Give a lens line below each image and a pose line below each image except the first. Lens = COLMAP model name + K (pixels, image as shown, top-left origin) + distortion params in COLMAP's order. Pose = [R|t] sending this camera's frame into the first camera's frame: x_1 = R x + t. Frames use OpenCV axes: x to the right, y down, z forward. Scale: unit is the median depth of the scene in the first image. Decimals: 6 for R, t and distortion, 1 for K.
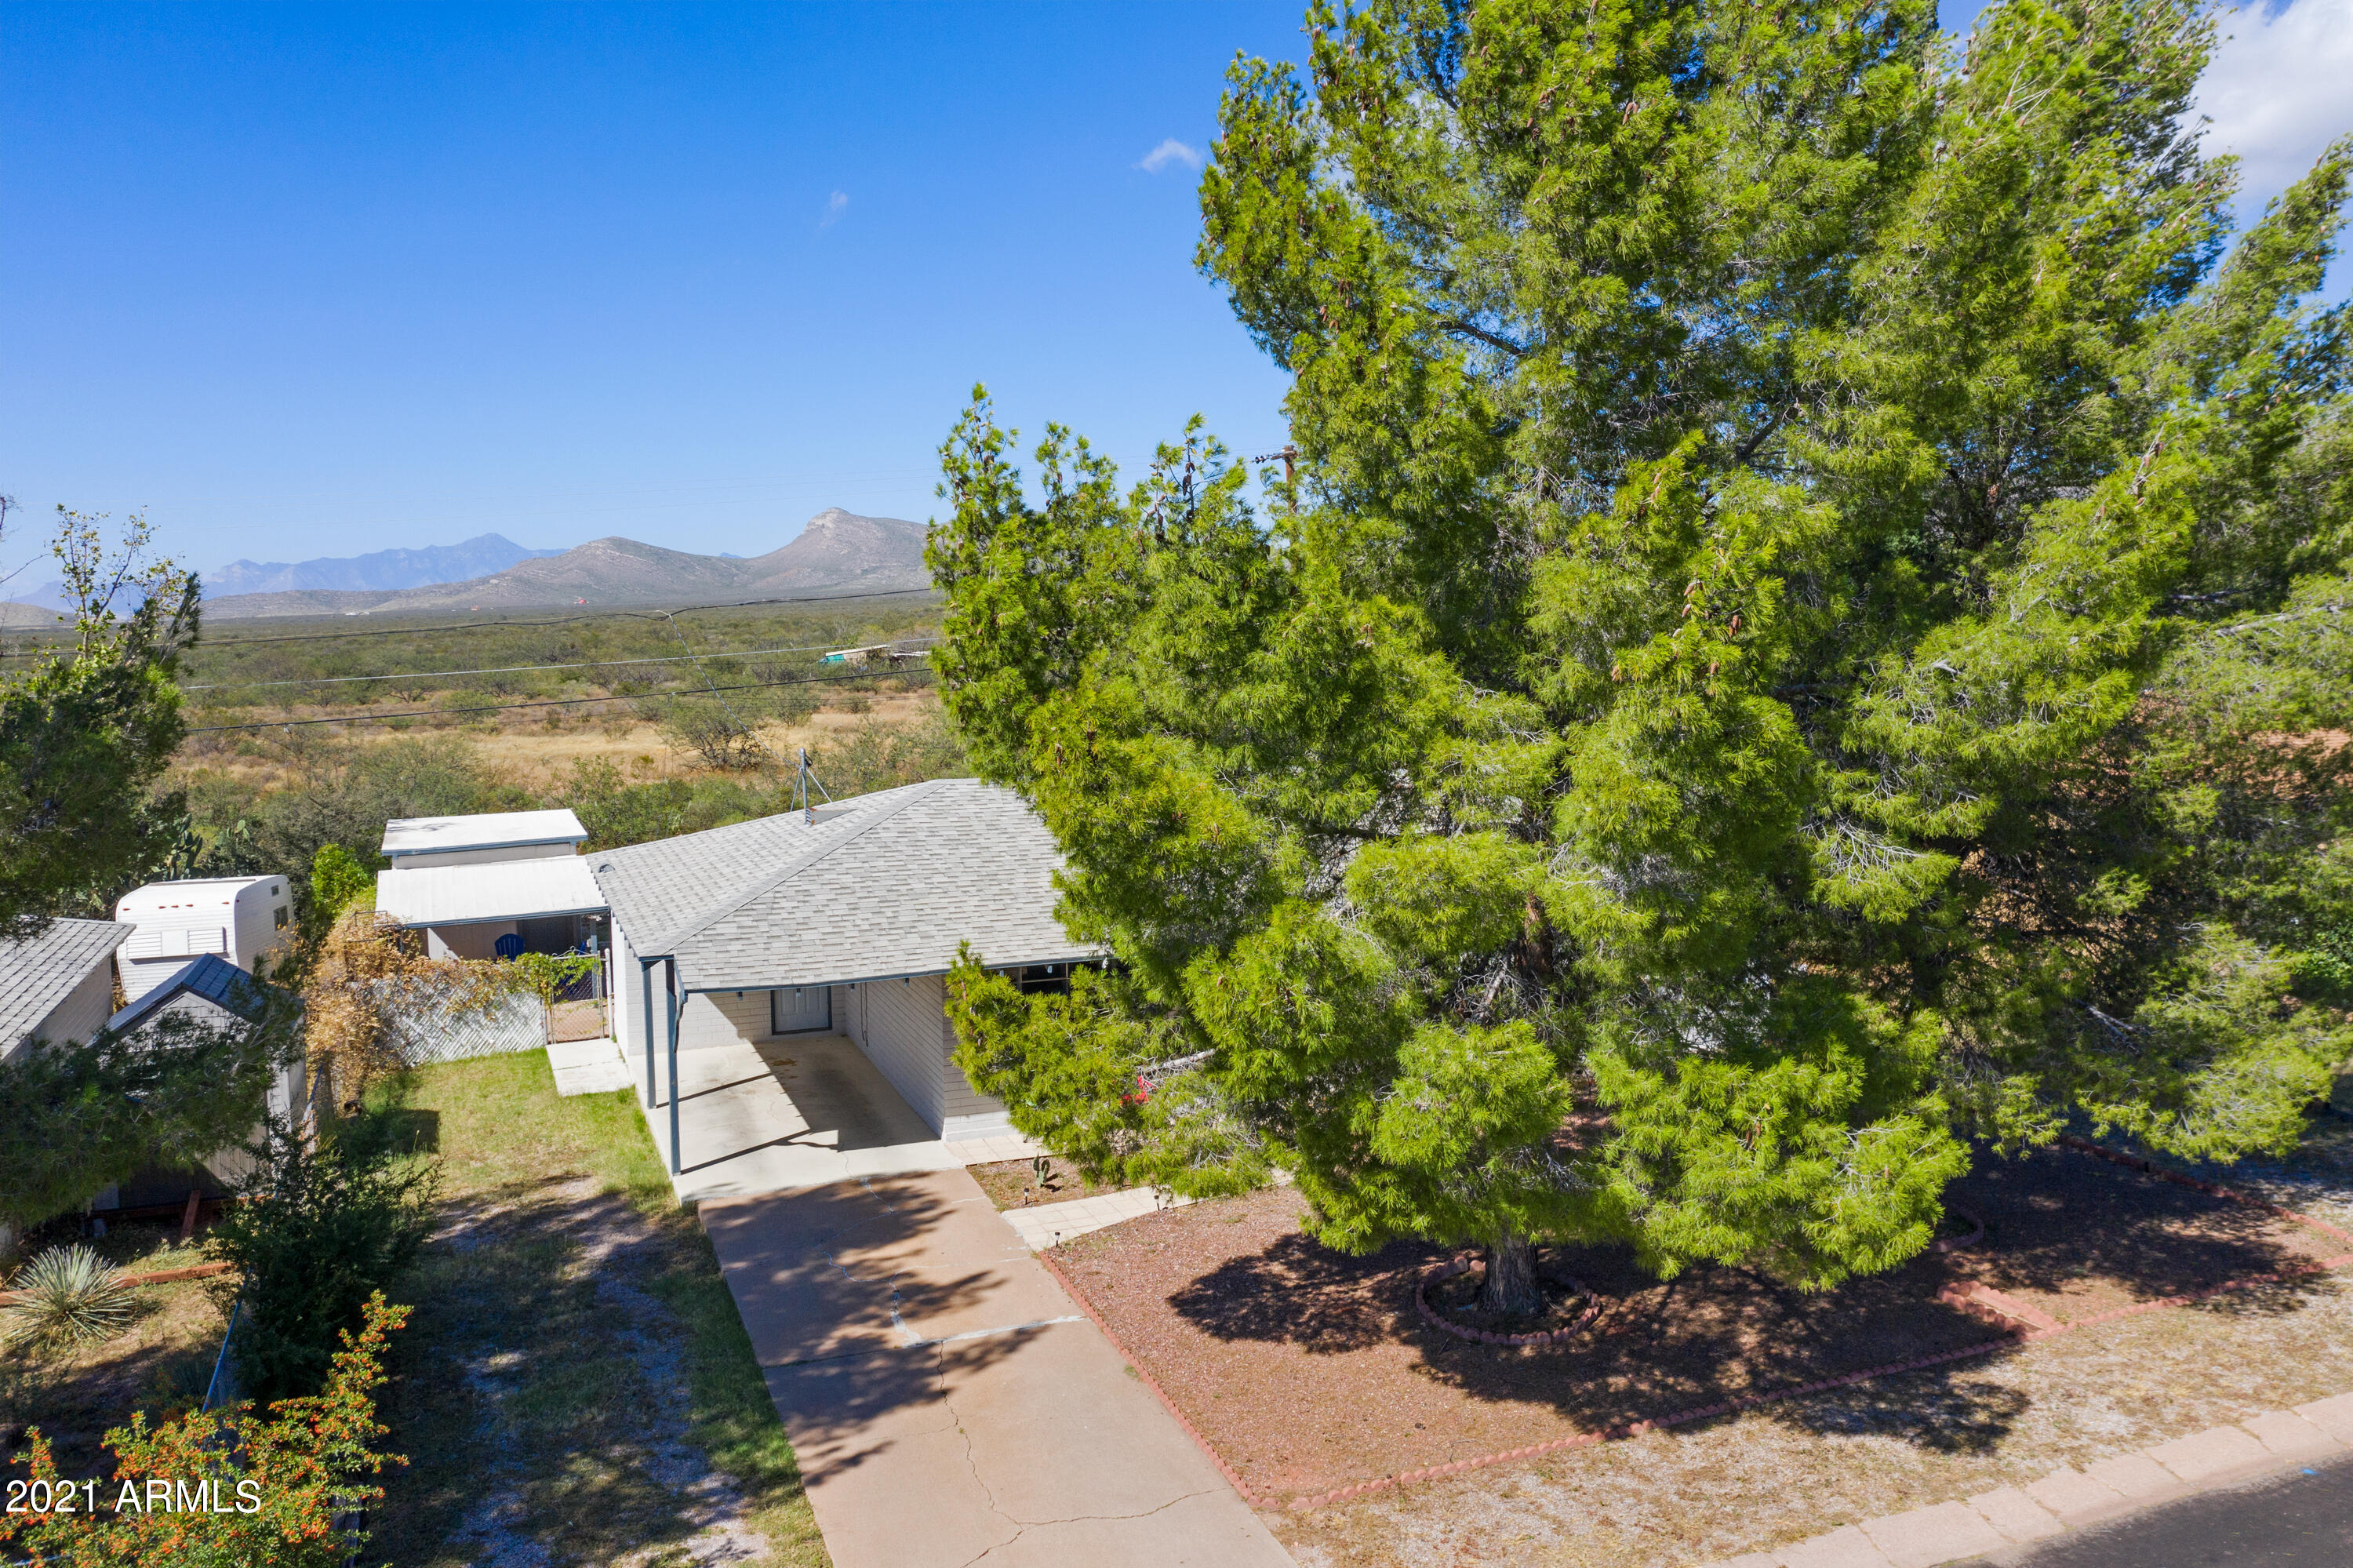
lens RADIAL K [[1913.7, 0, 1171.1], [0, 1913.7, 787.5], [0, 0, 1]] dist [-0.005038, -0.005128]
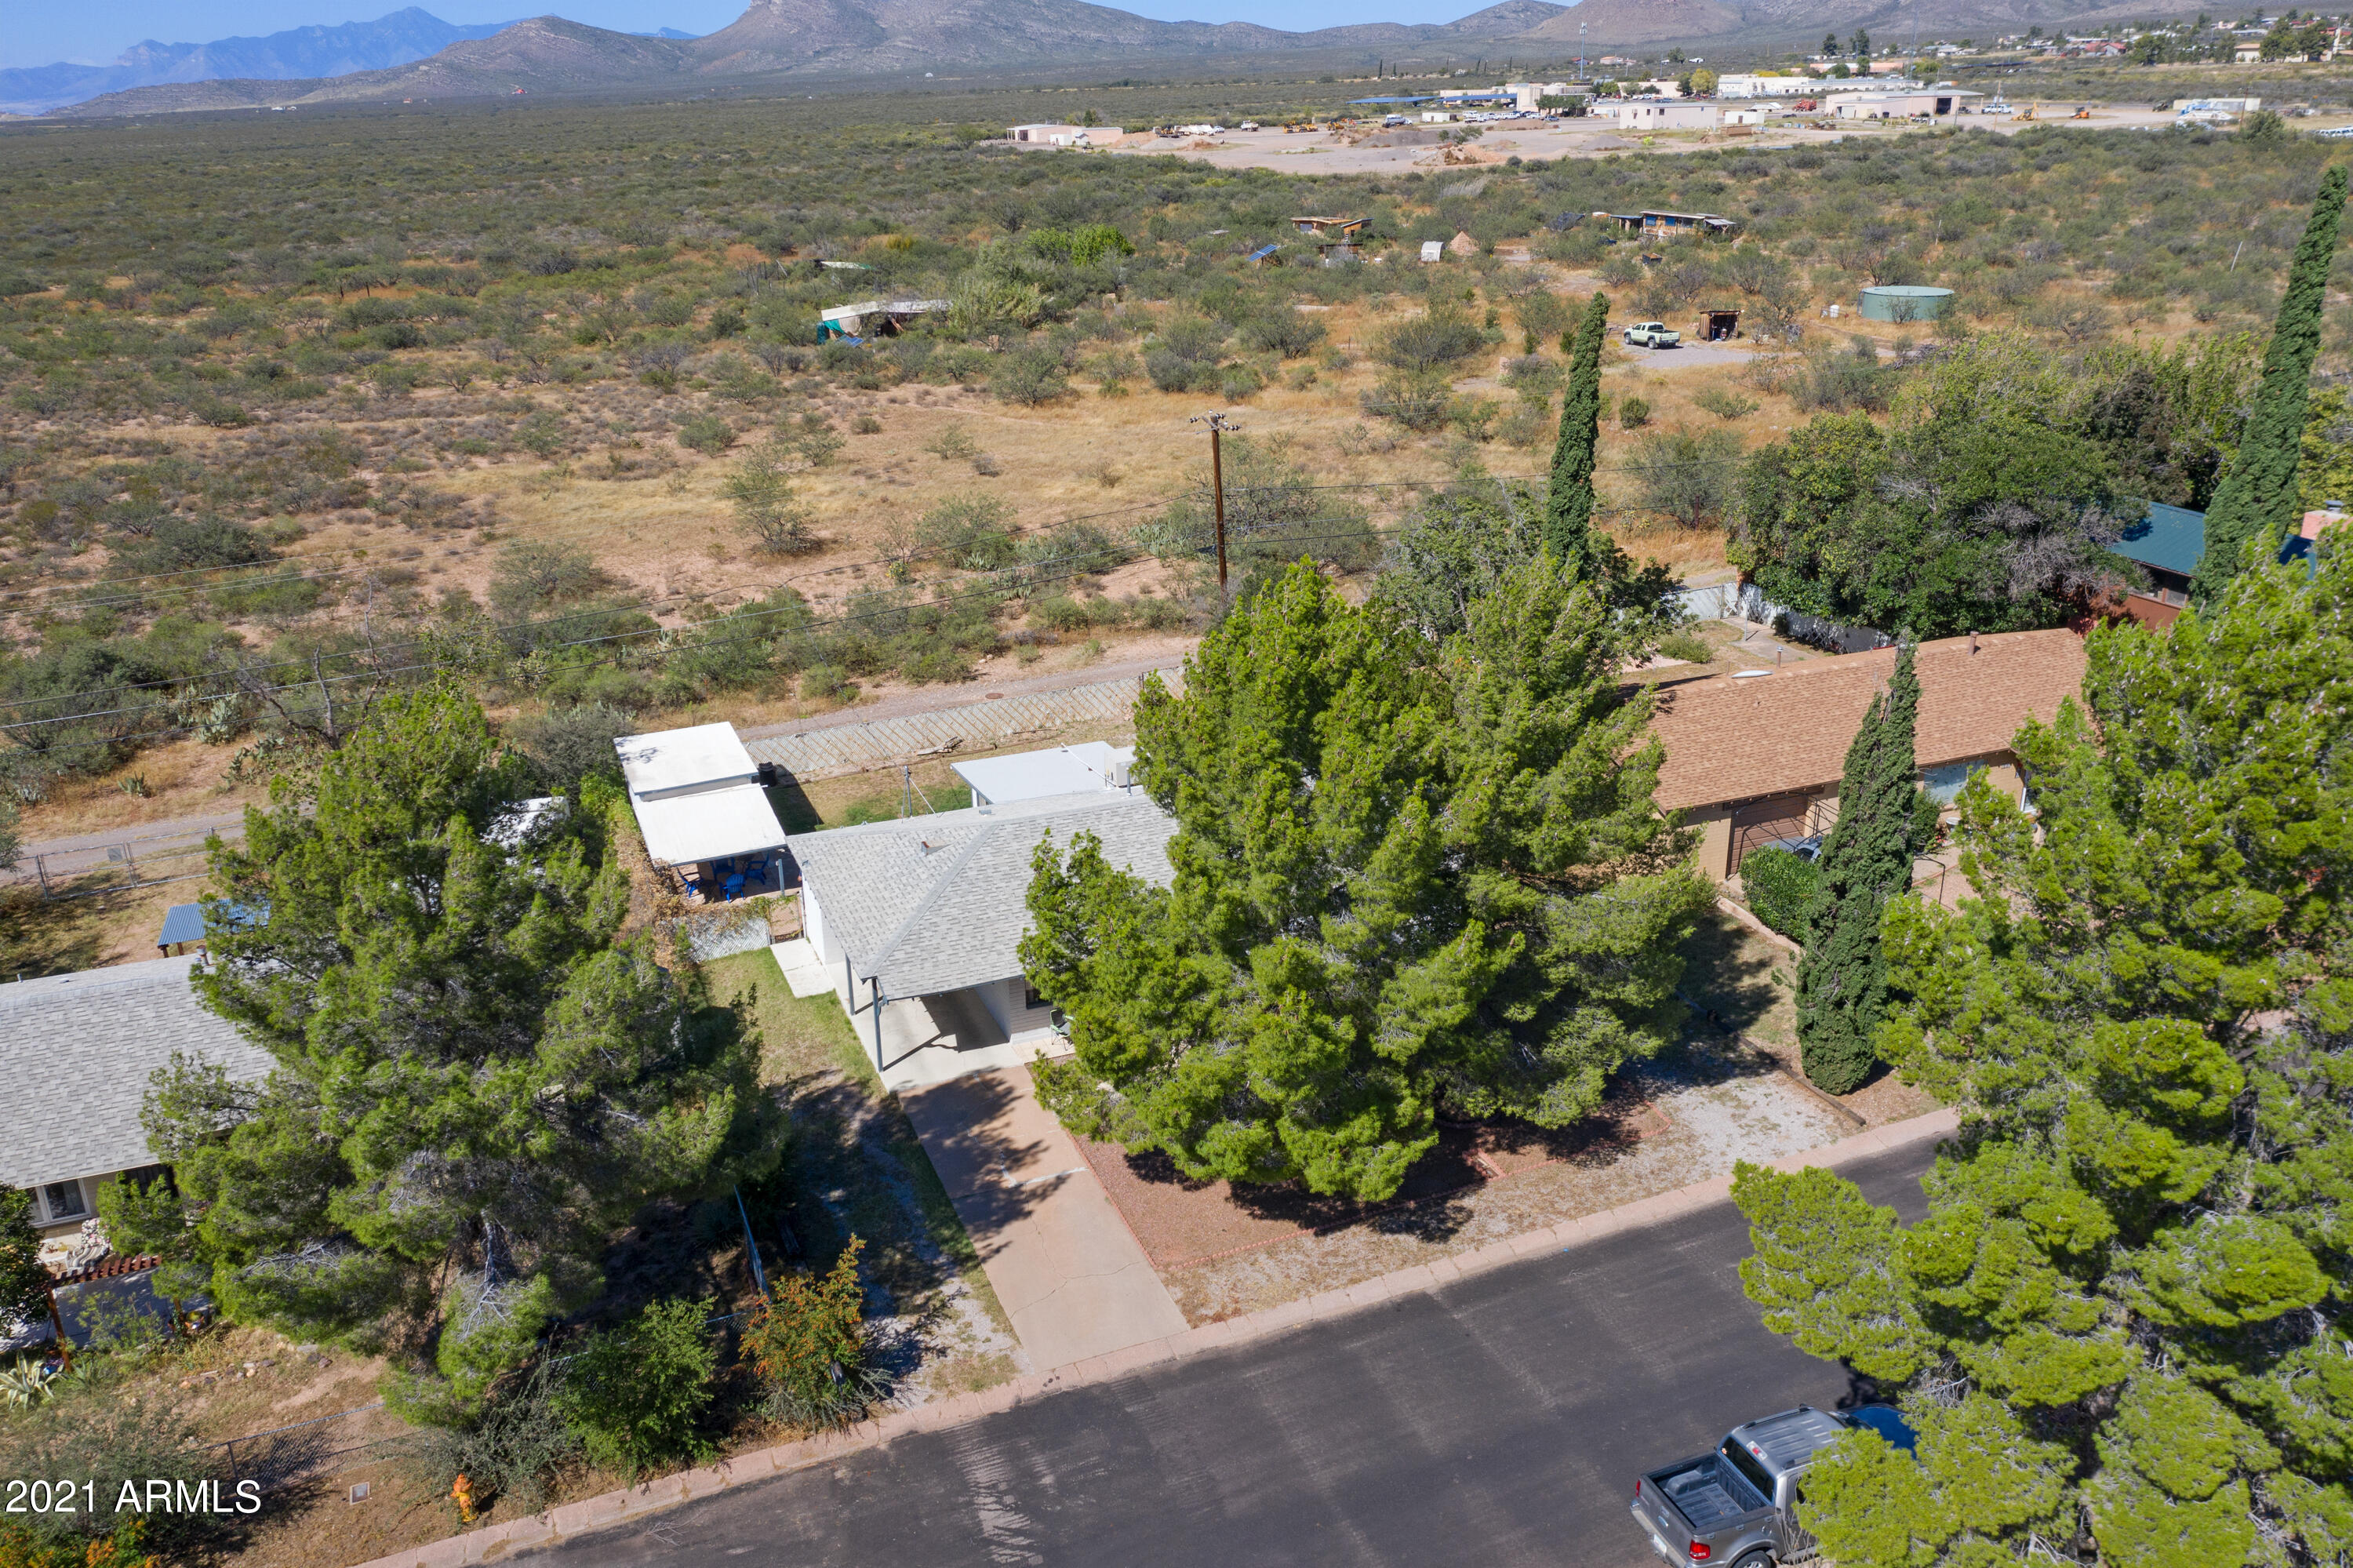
lens RADIAL K [[1913.7, 0, 1181.7], [0, 1913.7, 781.8], [0, 0, 1]] dist [-0.005038, -0.005128]
pose [[0.999828, -0.009141, 0.016110, 0.038963], [0.004813, 0.968085, 0.250577, -0.816649], [-0.017886, -0.250457, 0.967963, -1.204394]]
